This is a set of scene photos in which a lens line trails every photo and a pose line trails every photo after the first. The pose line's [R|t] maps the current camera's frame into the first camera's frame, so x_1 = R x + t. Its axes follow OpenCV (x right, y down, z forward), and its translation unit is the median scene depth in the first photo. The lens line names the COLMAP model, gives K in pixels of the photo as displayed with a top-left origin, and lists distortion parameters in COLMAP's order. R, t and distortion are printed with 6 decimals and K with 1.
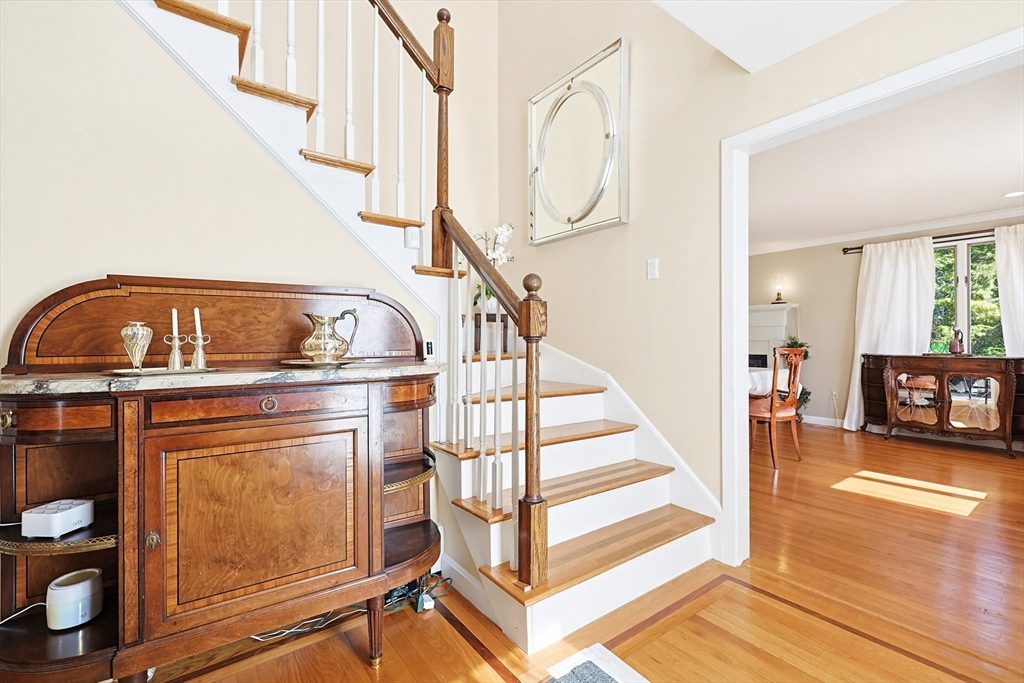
lens RADIAL K [[442.9, 0, 510.7], [0, 442.9, 340.1], [0, 0, 1]] dist [0.001449, -0.000268]
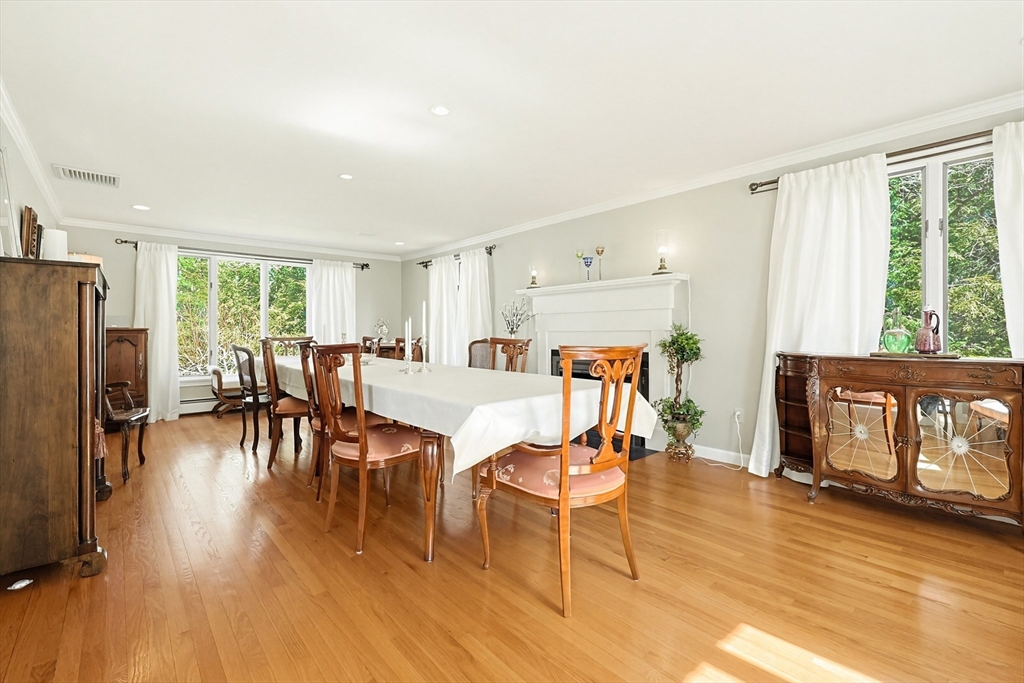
lens RADIAL K [[442.9, 0, 507.0], [0, 442.9, 330.8], [0, 0, 1]] dist [0.001449, -0.000268]
pose [[0.996495, 0.006218, 0.083421, 0.393637], [-0.005821, 0.999971, -0.004999, 0.006939], [-0.083449, 0.004496, 0.996502, 0.446544]]
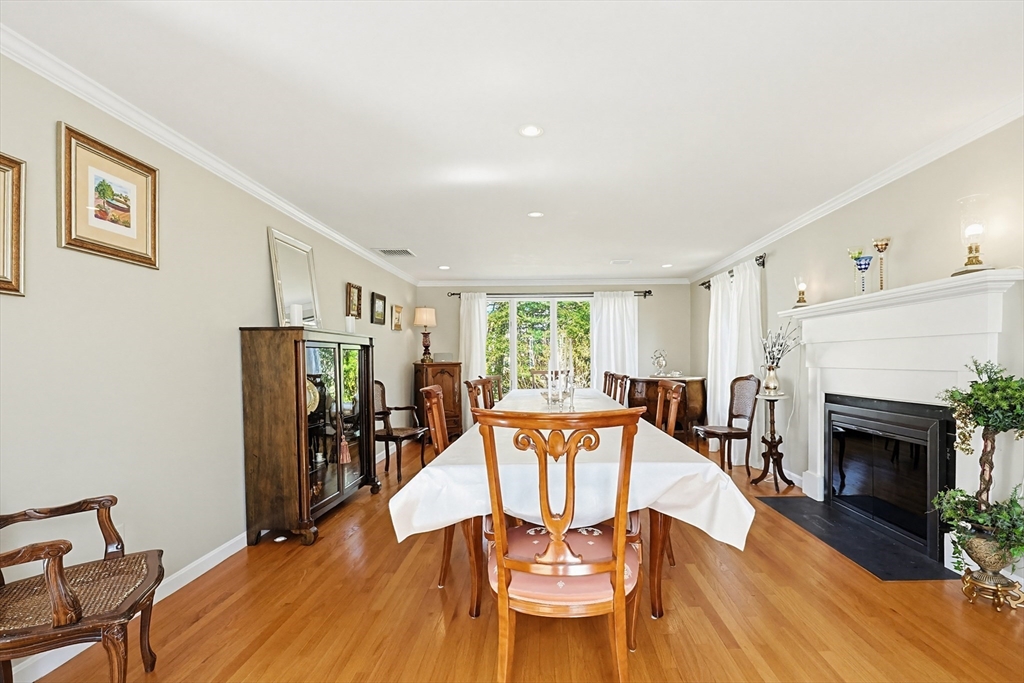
lens RADIAL K [[480.4, 0, 547.4], [0, 480.4, 371.7], [0, 0, 1]] dist [-0.022127, 0.000225]
pose [[0.813040, 0.015992, -0.581988, 0.667081], [0.001093, 0.999579, 0.028993, -0.014013], [0.582207, -0.024208, 0.812680, 0.565361]]
